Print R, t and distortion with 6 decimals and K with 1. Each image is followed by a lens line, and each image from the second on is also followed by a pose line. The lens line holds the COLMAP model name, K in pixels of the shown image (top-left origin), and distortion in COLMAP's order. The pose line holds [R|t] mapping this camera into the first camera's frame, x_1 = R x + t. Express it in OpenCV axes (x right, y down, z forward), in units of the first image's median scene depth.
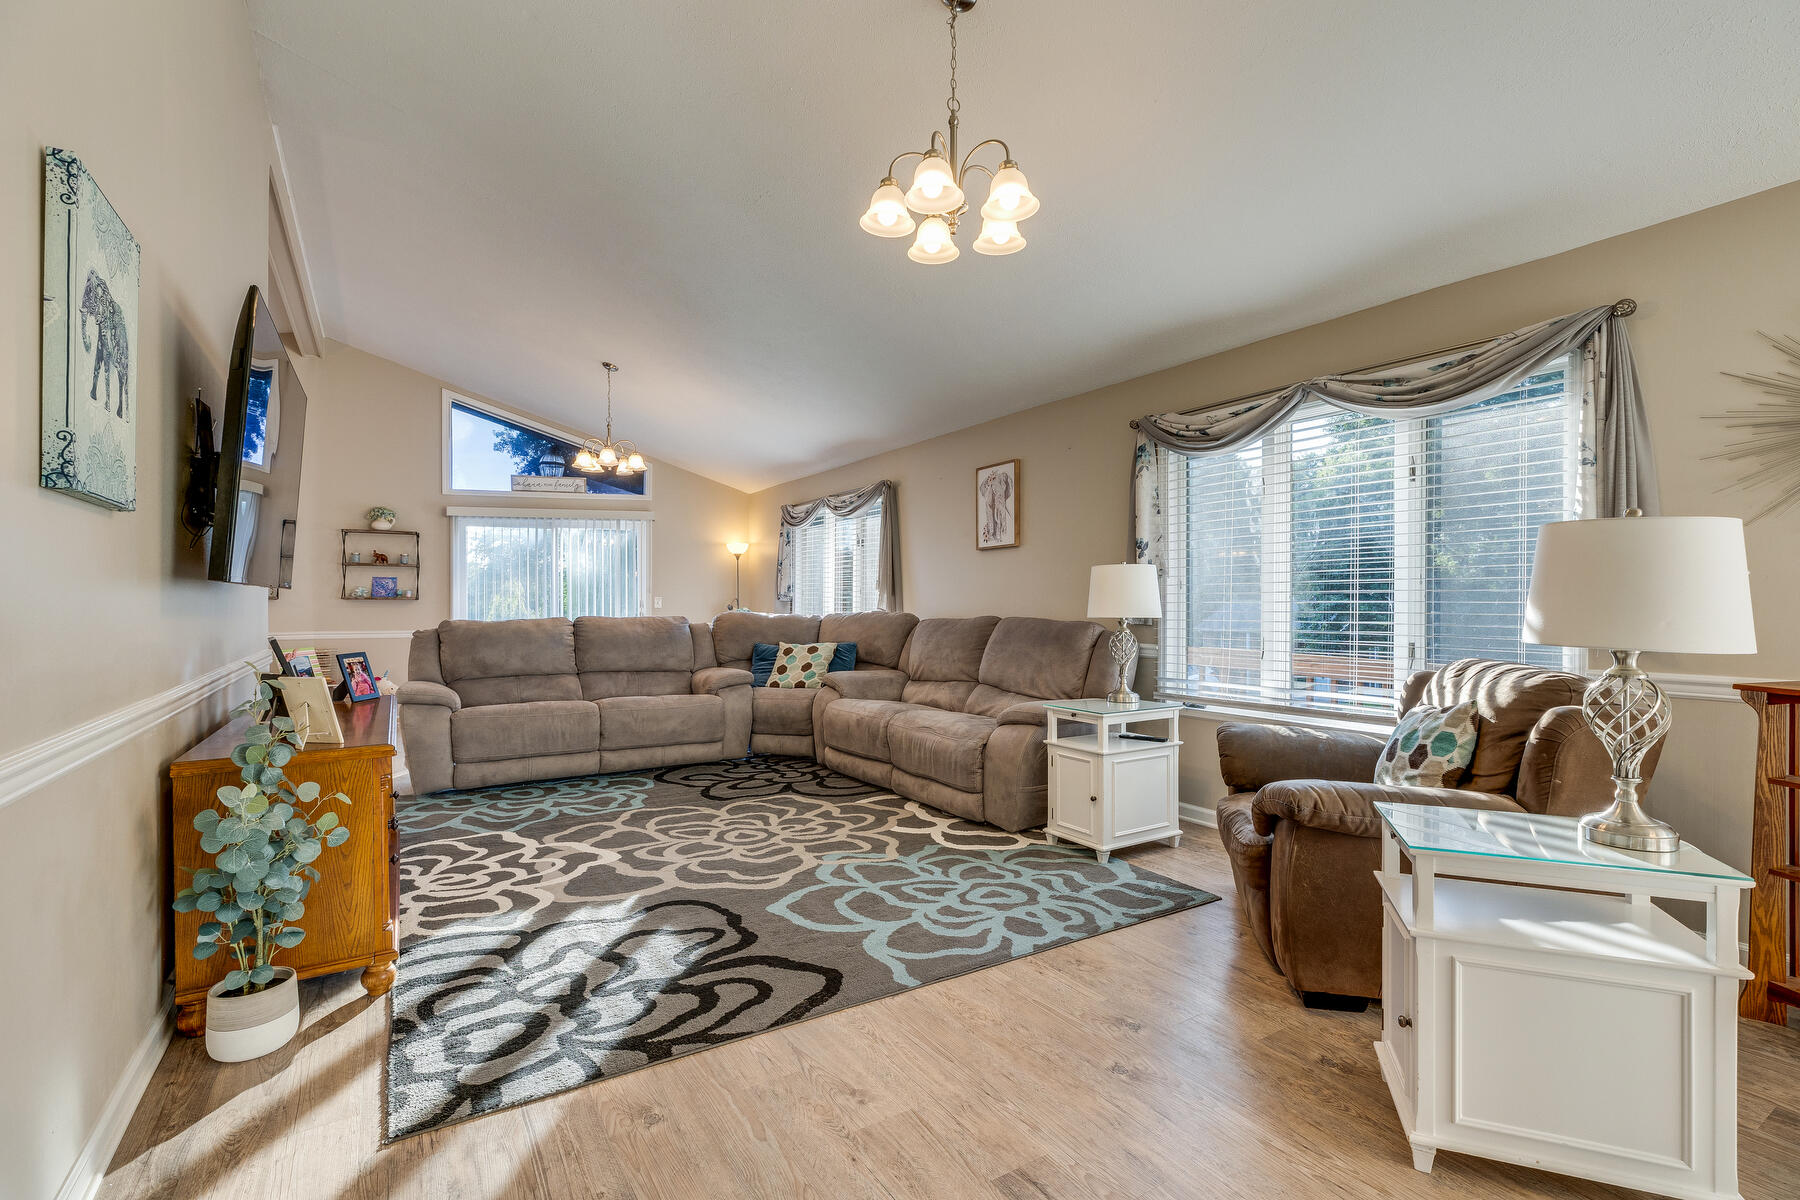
lens RADIAL K [[817.5, 0, 882.4], [0, 817.5, 601.9], [0, 0, 1]] dist [0.001948, 0.000137]
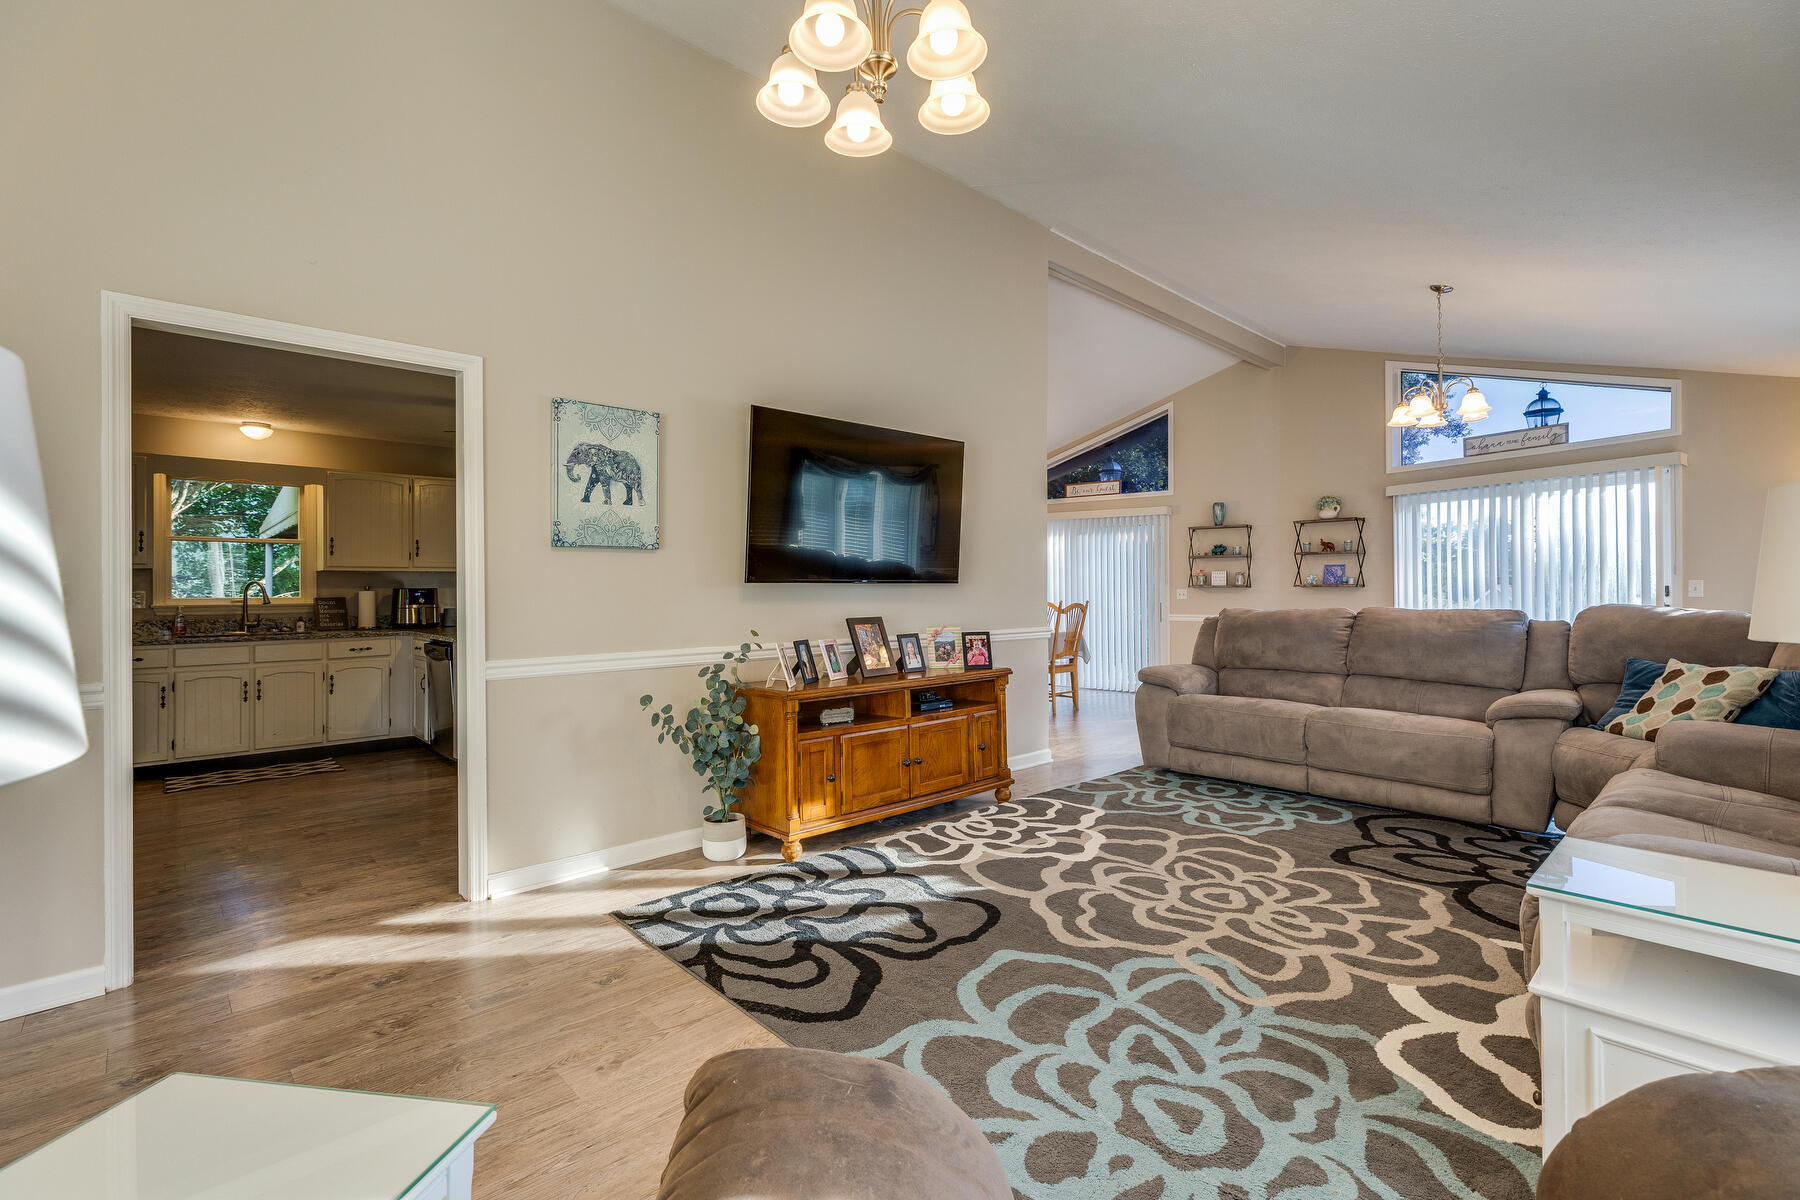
lens RADIAL K [[802.6, 0, 904.5], [0, 802.6, 585.5], [0, 0, 1]] dist [0.001046, -0.000402]
pose [[0.202822, -0.005855, -0.979198, 0.576917], [0.004999, 0.999975, -0.004944, -0.005677], [0.979203, -0.003892, 0.202846, 0.627900]]
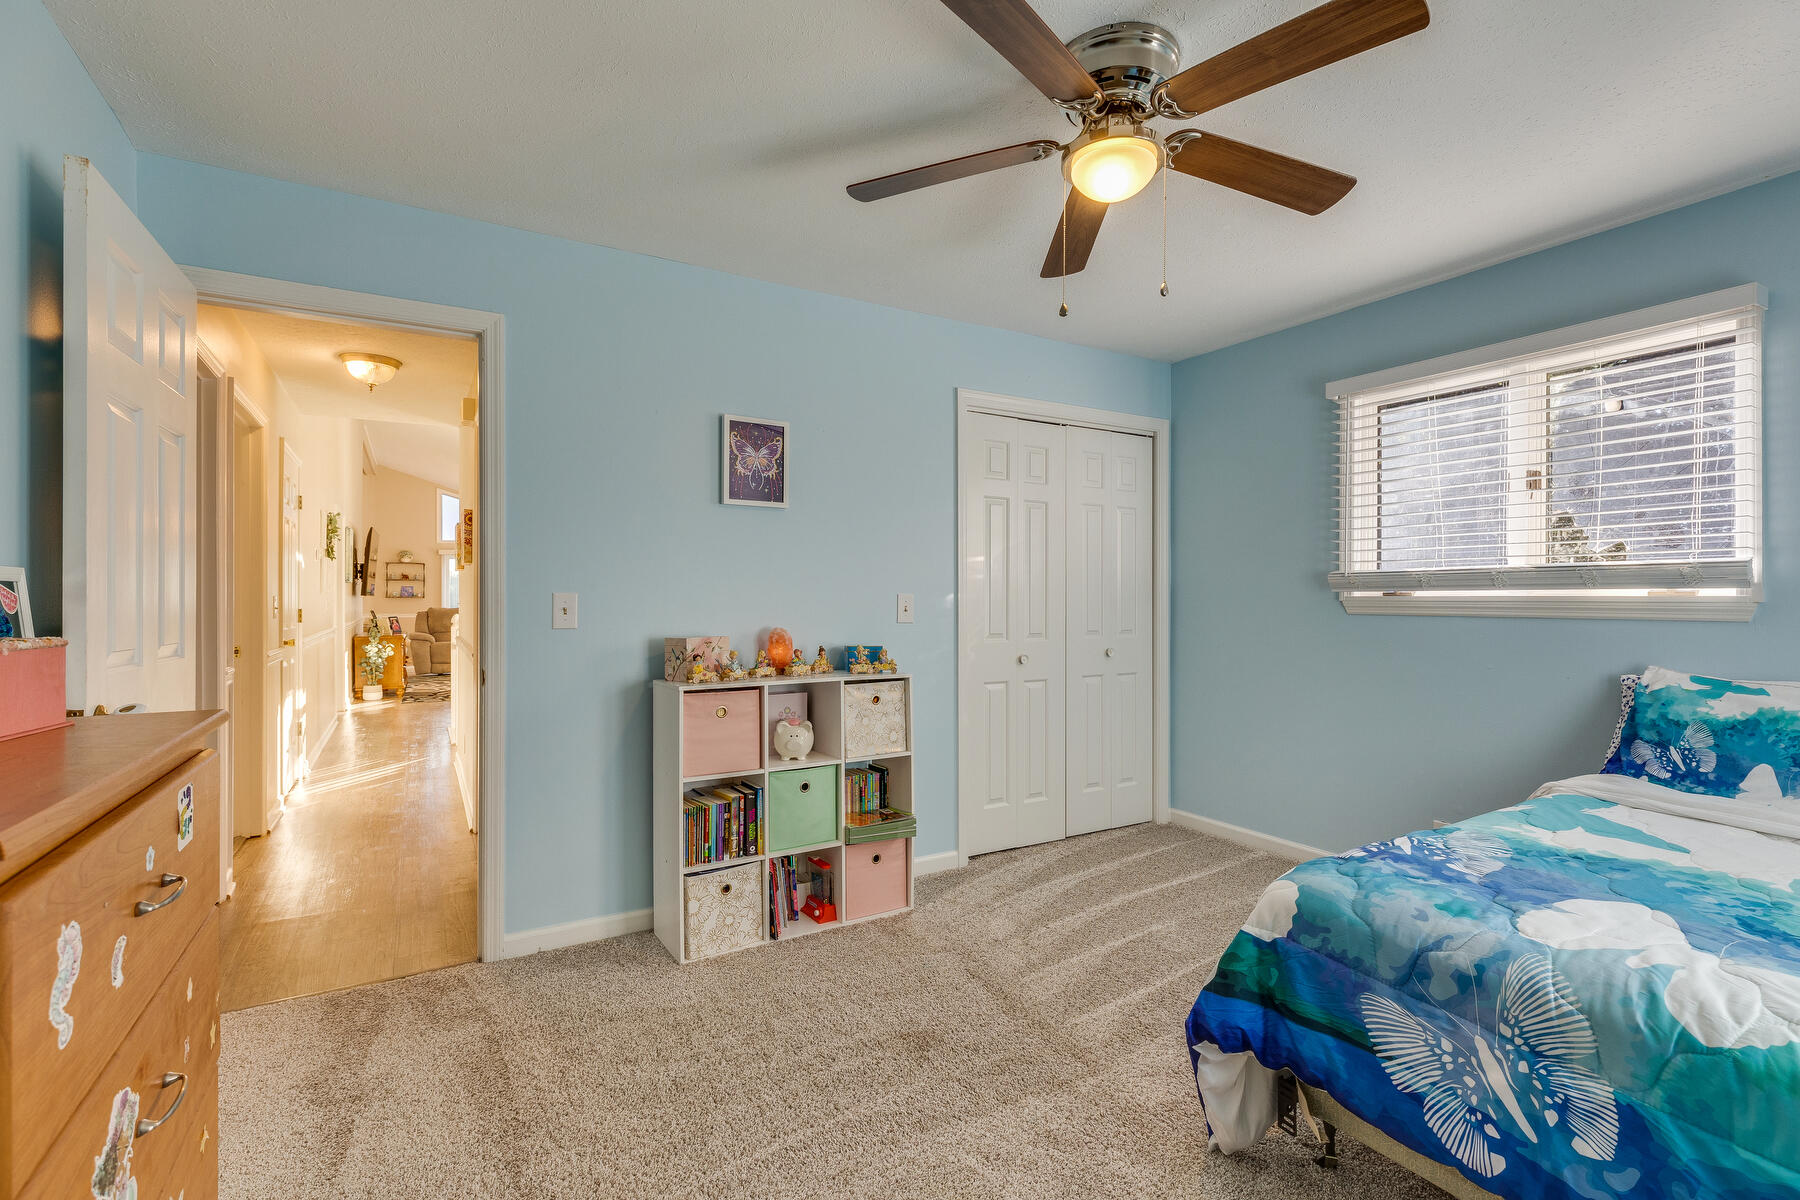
lens RADIAL K [[804.9, 0, 900.0], [0, 804.9, 600.0], [0, 0, 1]] dist [0.003540, 0.000043]
pose [[0.999974, -0.000173, -0.007177, 1.310625], [0.000213, 0.999984, 0.005606, -0.017837], [0.007176, -0.005607, 0.999959, -2.064394]]
